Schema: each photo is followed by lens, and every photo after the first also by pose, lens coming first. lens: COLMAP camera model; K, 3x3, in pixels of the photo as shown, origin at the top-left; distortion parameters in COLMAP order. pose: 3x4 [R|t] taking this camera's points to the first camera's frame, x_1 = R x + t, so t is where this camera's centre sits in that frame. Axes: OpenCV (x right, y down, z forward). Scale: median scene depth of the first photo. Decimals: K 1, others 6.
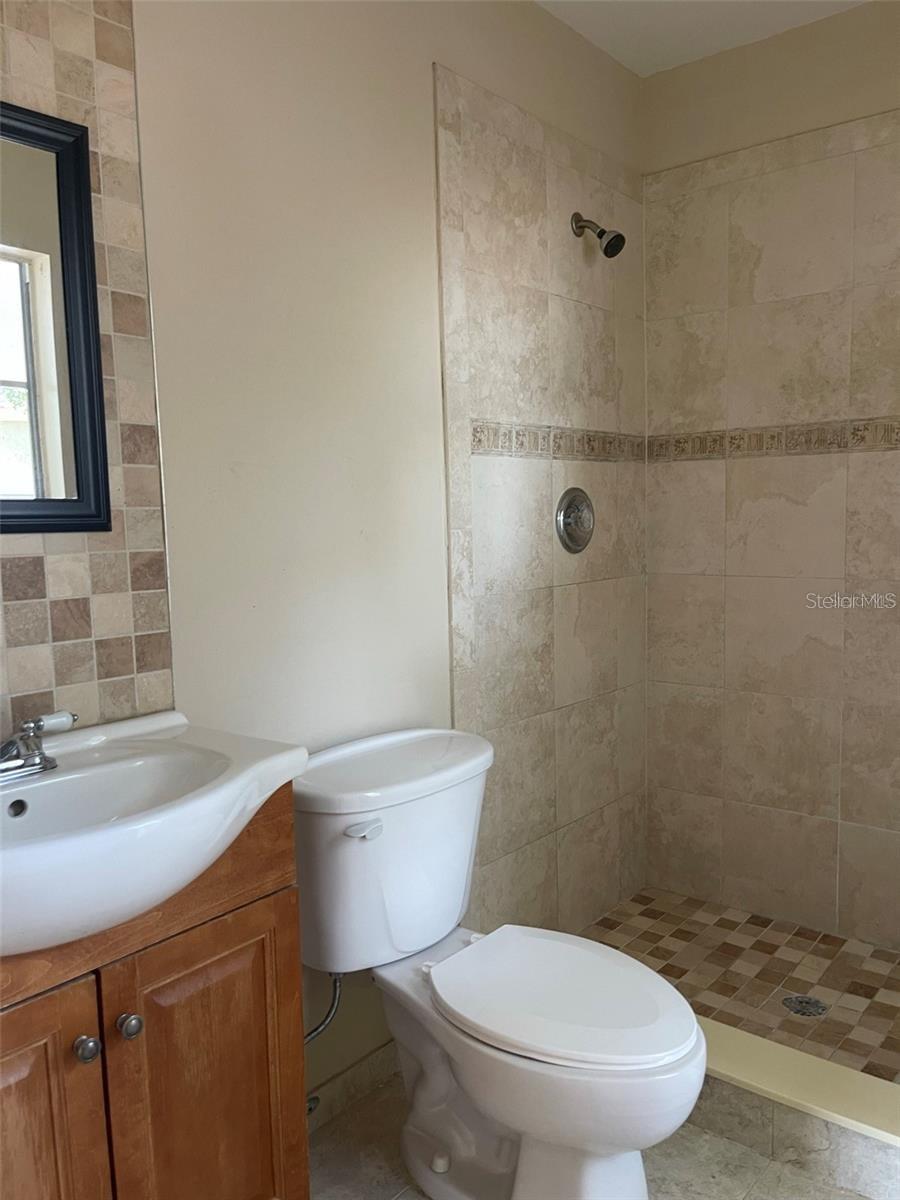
lens RADIAL K [[926.0, 0, 450.6], [0, 926.0, 626.9], [0, 0, 1]] dist [0.073225, -0.127266]
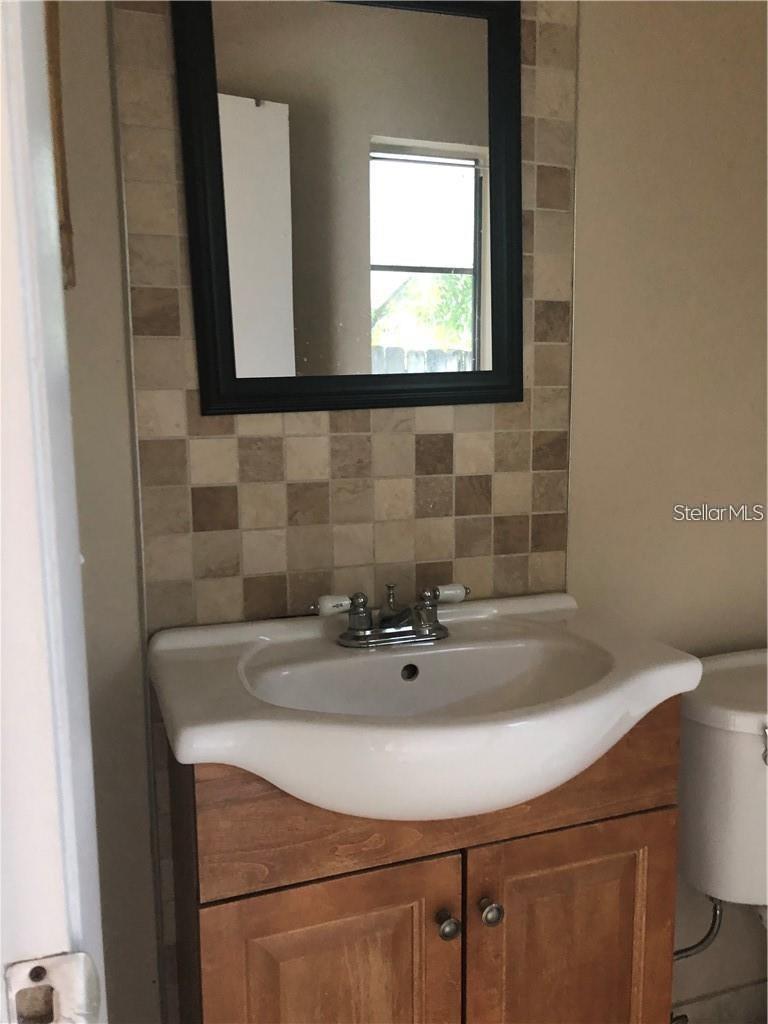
lens RADIAL K [[845.4, 0, 384.0], [0, 845.4, 512.0], [0, 0, 1]] dist [0.018141, -0.004396]
pose [[0.860499, 0.087404, -0.501899, -0.021923], [-0.072105, 0.996150, 0.049853, -0.028366], [0.504324, -0.006709, 0.863488, 0.143785]]
